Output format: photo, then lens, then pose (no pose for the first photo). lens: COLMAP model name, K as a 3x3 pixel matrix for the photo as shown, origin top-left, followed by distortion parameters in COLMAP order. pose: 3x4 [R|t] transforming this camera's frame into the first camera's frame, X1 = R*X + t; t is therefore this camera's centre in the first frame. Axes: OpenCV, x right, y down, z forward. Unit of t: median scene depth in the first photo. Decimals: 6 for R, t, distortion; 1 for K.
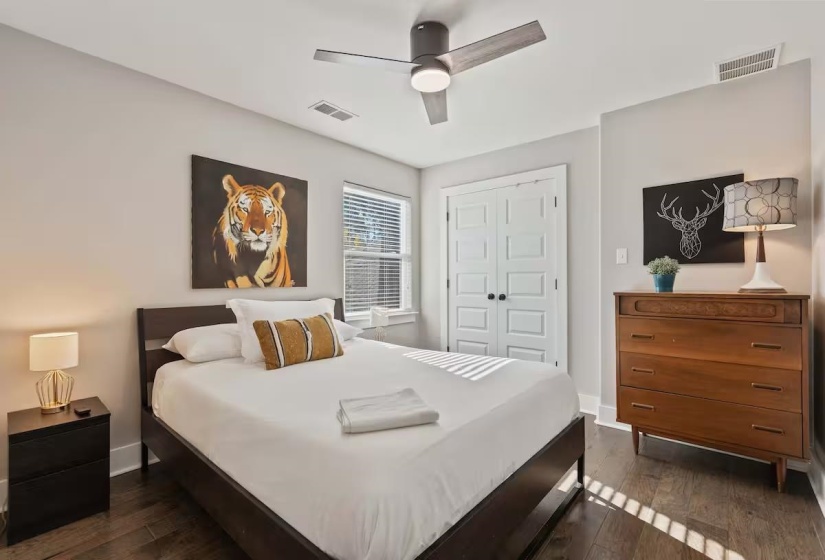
lens RADIAL K [[371.9, 0, 412.3], [0, 371.9, 279.1], [0, 0, 1]] dist [0.011511, 0.000317]
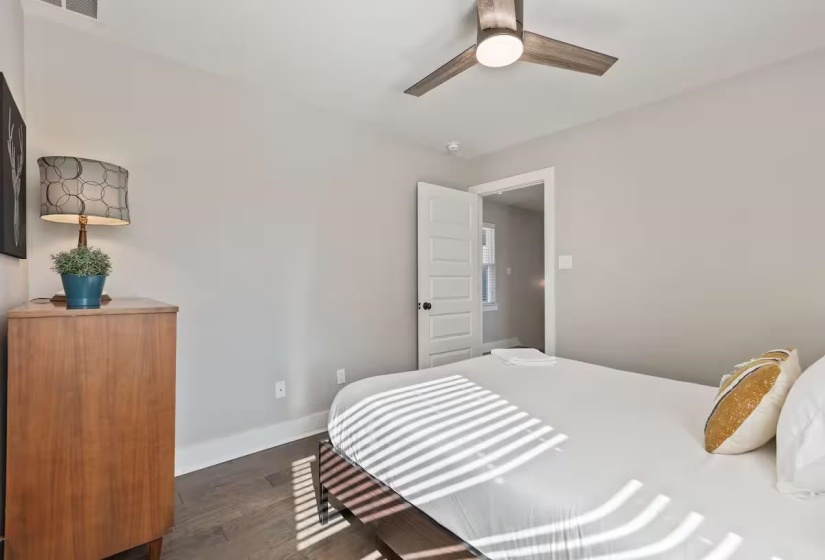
lens RADIAL K [[371.9, 0, 410.7], [0, 371.9, 279.2], [0, 0, 1]] dist [0.011511, 0.000317]
pose [[-0.987507, -0.001277, 0.157570, 0.098286], [-0.000288, 0.999980, 0.006302, -0.011671], [-0.157575, 0.006178, -0.987488, 1.518247]]
